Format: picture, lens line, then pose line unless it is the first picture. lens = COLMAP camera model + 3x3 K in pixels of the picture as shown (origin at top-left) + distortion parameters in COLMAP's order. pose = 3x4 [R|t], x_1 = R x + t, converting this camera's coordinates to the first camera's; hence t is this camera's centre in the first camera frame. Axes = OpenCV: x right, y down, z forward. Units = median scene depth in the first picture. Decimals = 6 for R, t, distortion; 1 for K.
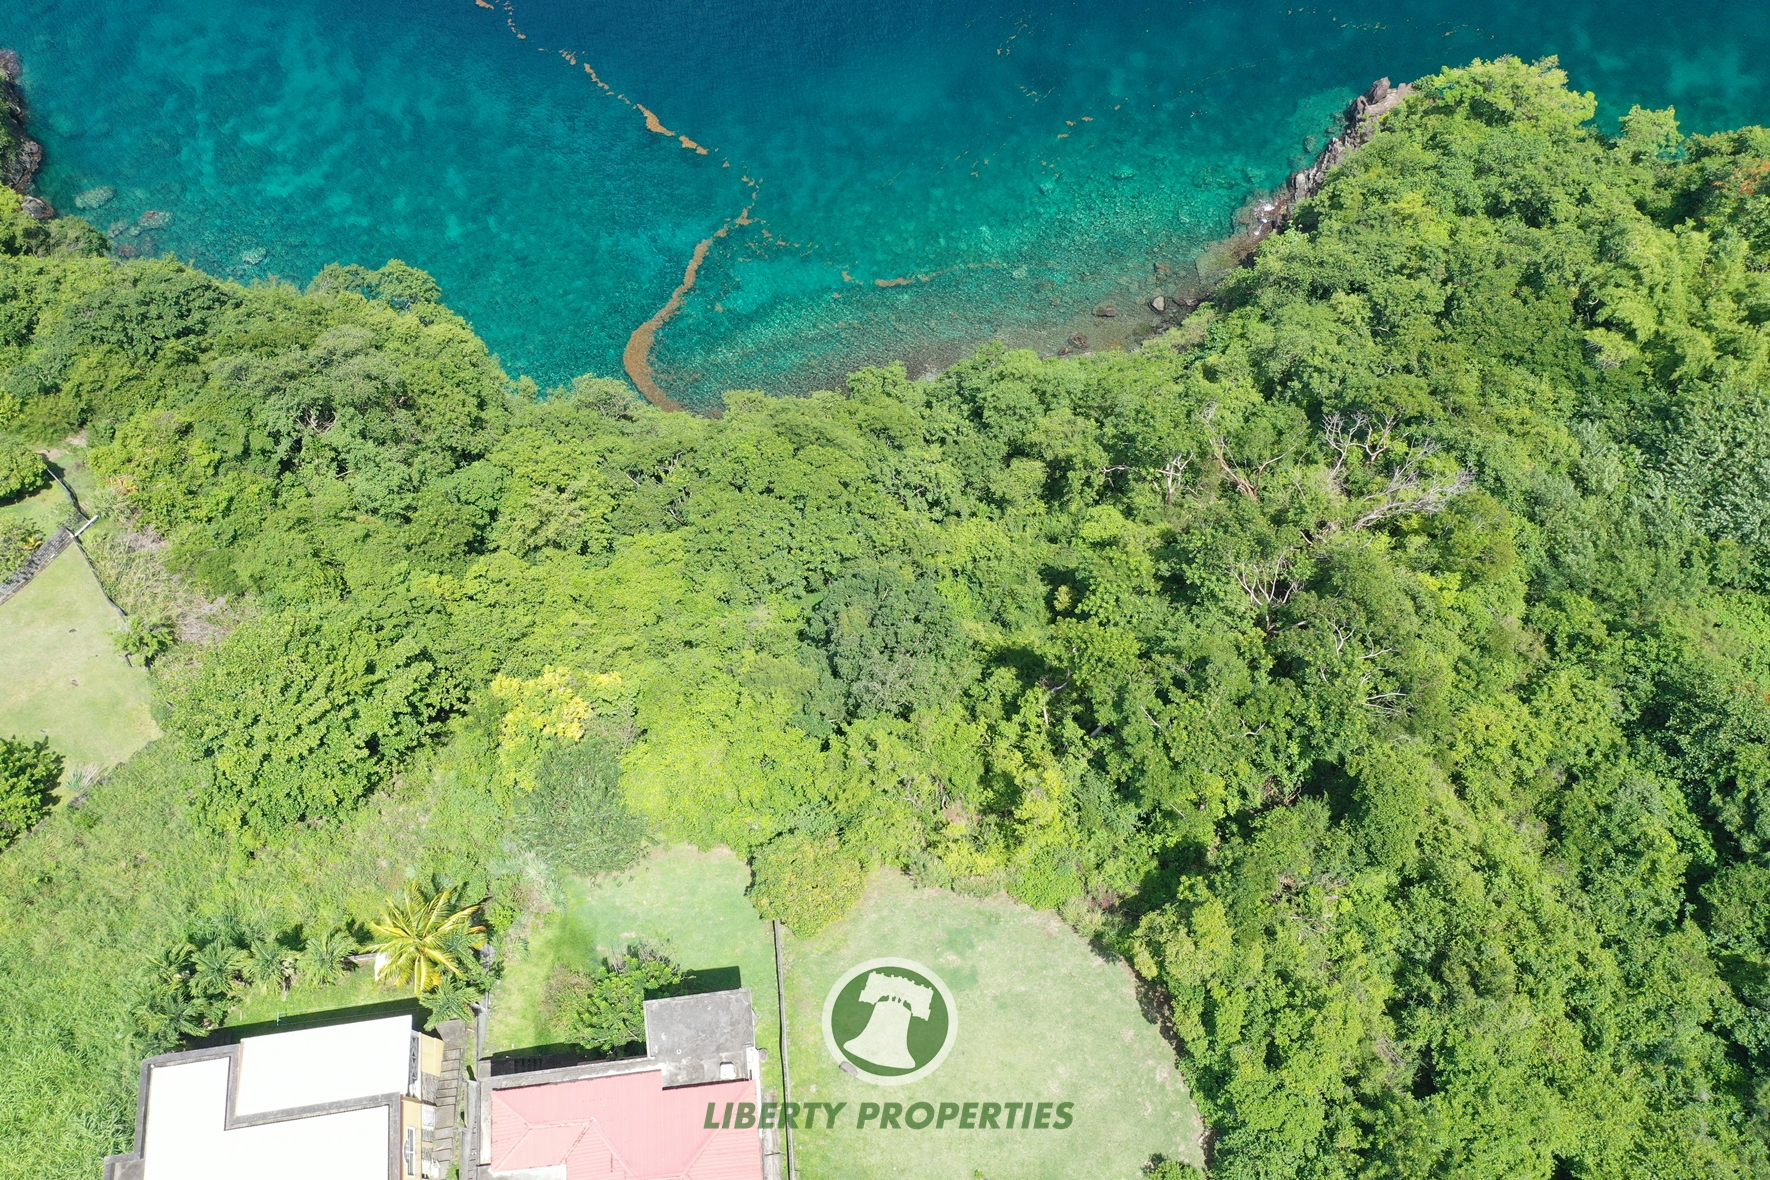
lens RADIAL K [[1402.7, 0, 887.4], [0, 1402.7, 584.4], [0, 0, 1]] dist [0.001448, -0.002862]
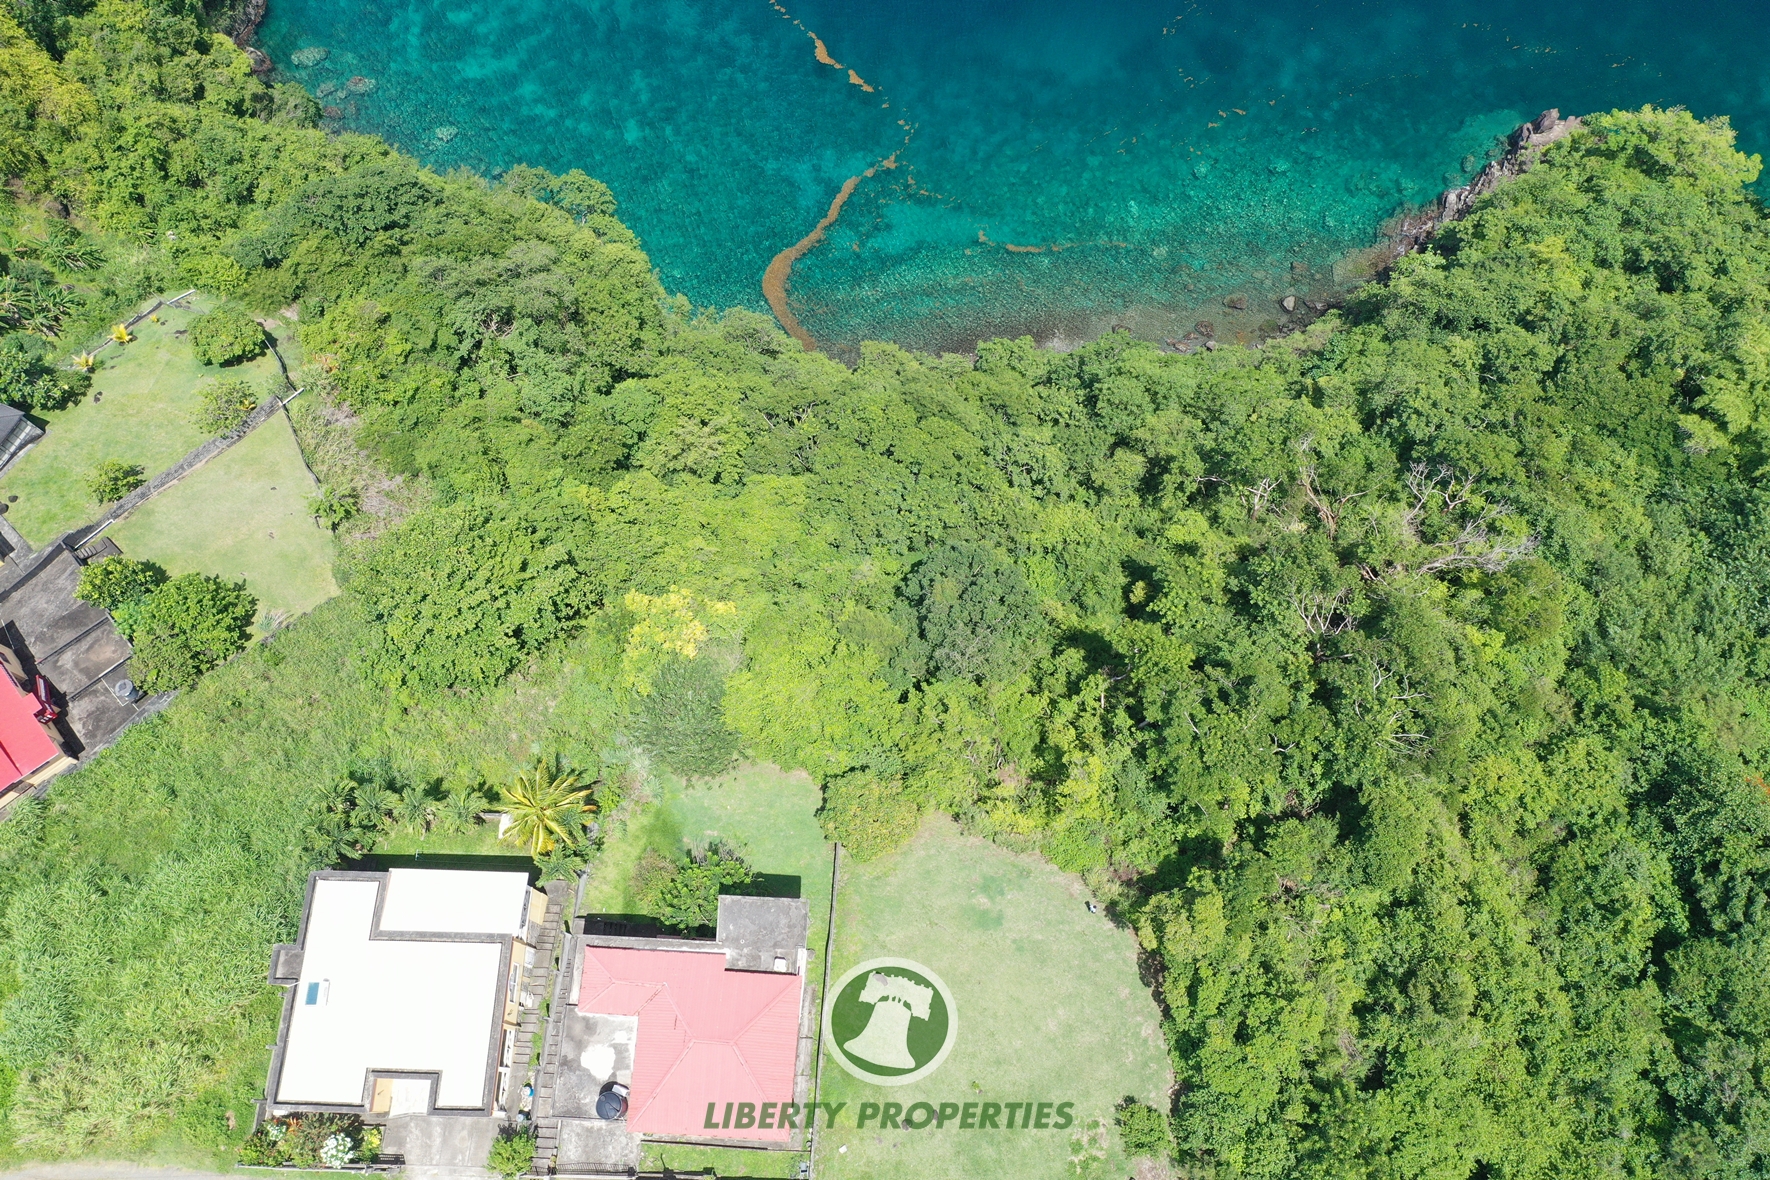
lens RADIAL K [[1398.1, 0, 888.9], [0, 1398.1, 587.3], [0, 0, 1]] dist [0.001252, -0.001006]
pose [[0.985477, 0.158527, -0.060859, -0.001225], [-0.153790, 0.985181, 0.075942, -0.053055], [0.071996, -0.065480, 0.995253, -0.111920]]
